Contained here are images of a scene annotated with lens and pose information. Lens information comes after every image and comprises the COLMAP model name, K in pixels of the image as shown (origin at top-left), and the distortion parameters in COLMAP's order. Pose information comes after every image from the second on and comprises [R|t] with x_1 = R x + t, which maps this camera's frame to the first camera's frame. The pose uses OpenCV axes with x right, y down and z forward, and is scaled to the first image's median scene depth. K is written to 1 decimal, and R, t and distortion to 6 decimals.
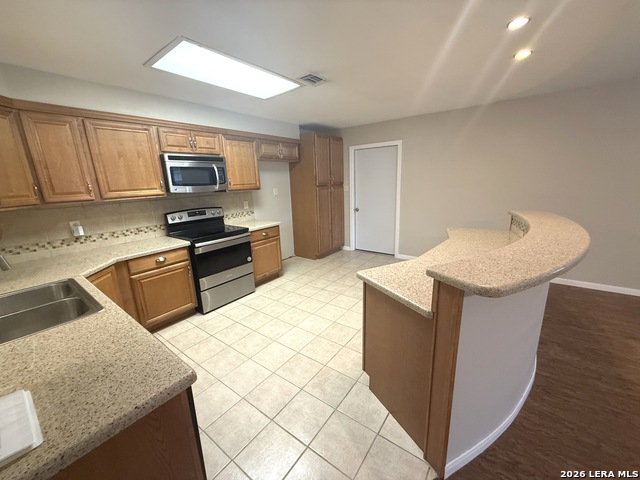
lens RADIAL K [[255.2, 0, 320.0], [0, 255.2, 240.0], [0, 0, 1]] dist [-0.002131, 0.000099]
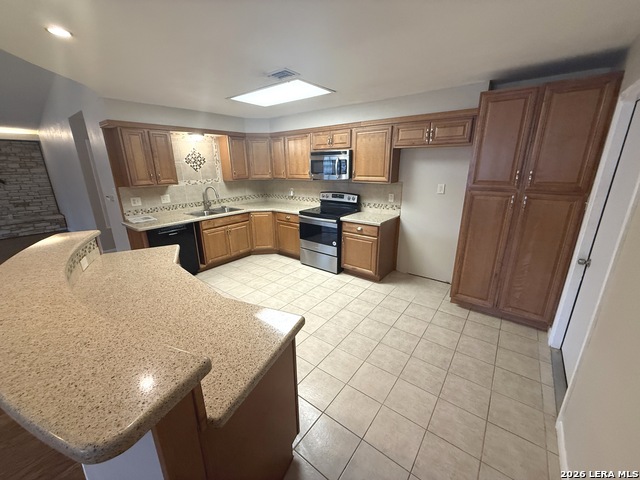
lens RADIAL K [[255.2, 0, 320.0], [0, 255.2, 240.0], [0, 0, 1]] dist [-0.002131, 0.000099]
pose [[-0.016291, 0.321153, -0.946887, 0.743780], [-0.222680, 0.922063, 0.316564, -0.267734], [0.974756, 0.216010, 0.056493, 0.837094]]
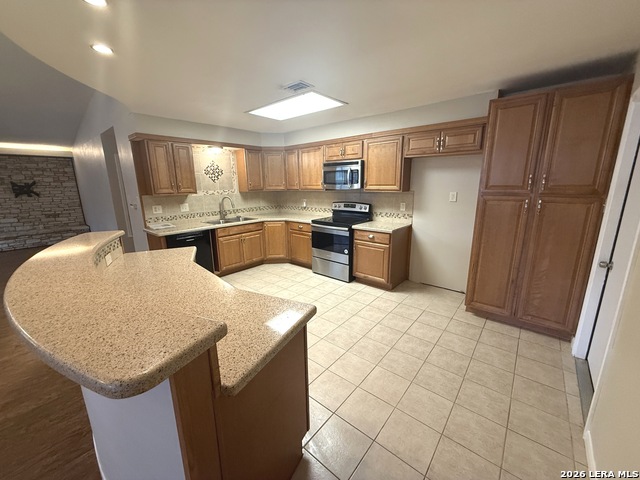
lens RADIAL K [[255.2, 0, 320.0], [0, 255.2, 240.0], [0, 0, 1]] dist [-0.002131, 0.000099]
pose [[-0.063161, 0.255664, -0.964700, 0.766967], [-0.218388, 0.939662, 0.263327, -0.233661], [0.973816, 0.227311, -0.003516, 0.845034]]
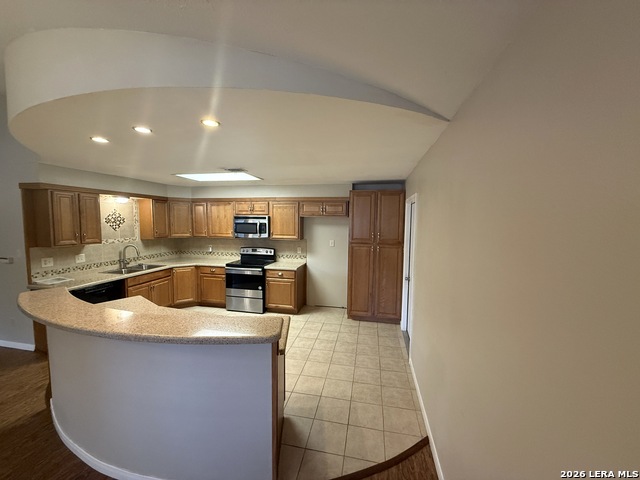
lens RADIAL K [[255.2, 0, 320.0], [0, 255.2, 240.0], [0, 0, 1]] dist [-0.002131, 0.000099]
pose [[0.425387, 0.110397, -0.898253, 1.032508], [-0.238085, 0.971222, 0.006615, -0.254088], [0.873133, 0.211047, 0.439429, 0.595905]]
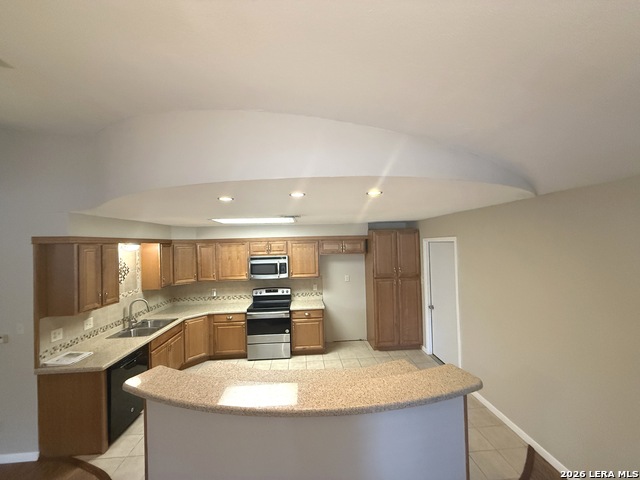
lens RADIAL K [[256.9, 0, 320.0], [0, 256.9, 240.0], [0, 0, 1]] dist [0.001401, 0.000080]
pose [[0.653018, 0.008918, -0.757290, 0.815117], [-0.175544, 0.974481, -0.139897, -0.222968], [0.736717, 0.224293, 0.637919, 0.155262]]
